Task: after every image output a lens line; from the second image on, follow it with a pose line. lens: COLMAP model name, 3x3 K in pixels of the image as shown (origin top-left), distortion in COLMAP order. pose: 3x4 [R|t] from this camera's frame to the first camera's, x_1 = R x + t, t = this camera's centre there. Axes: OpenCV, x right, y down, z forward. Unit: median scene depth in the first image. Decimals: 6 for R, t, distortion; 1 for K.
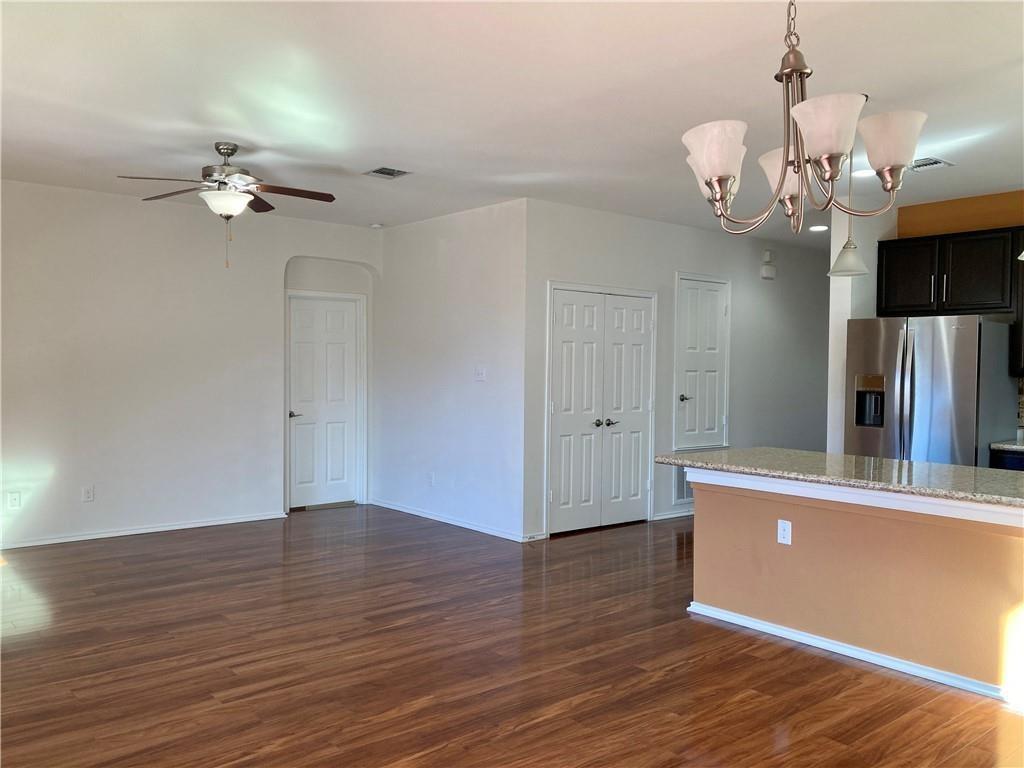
lens RADIAL K [[842.4, 0, 512.2], [0, 842.4, 385.1], [0, 0, 1]] dist [0.043722, -0.052620]
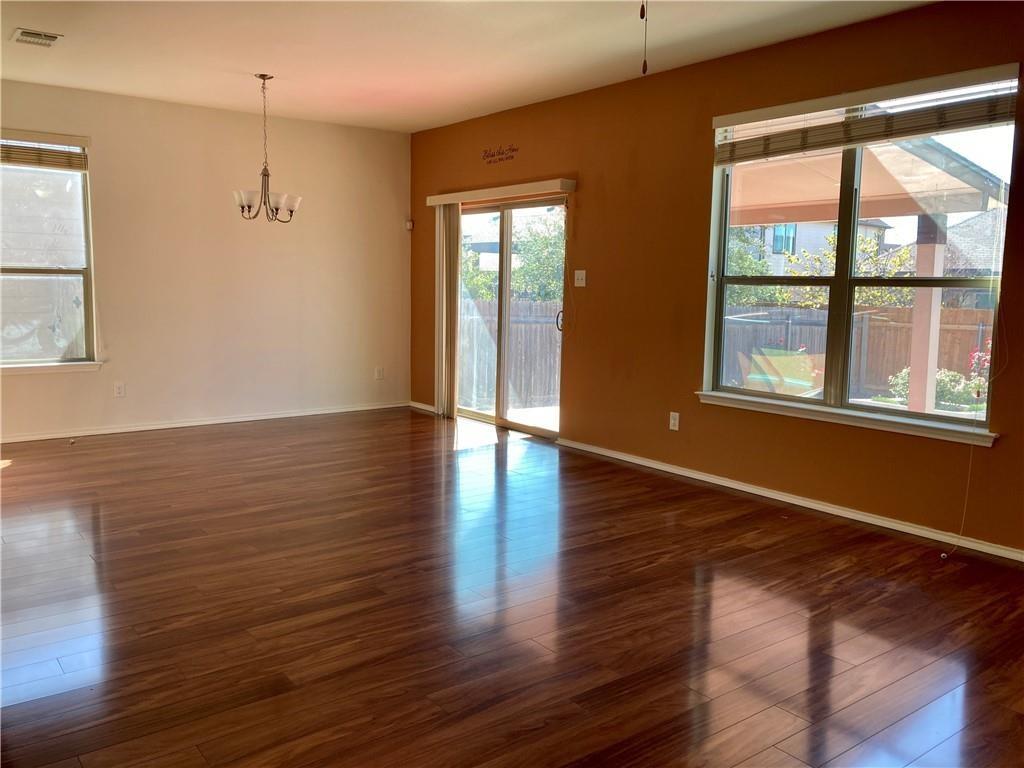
lens RADIAL K [[842.4, 0, 508.4], [0, 842.4, 383.2], [0, 0, 1]] dist [0.043722, -0.052620]
pose [[-0.998615, -0.032818, 0.041130, -0.347579], [-0.026562, 0.989170, 0.144353, -0.028184], [-0.045422, 0.143061, -0.988671, 1.926962]]
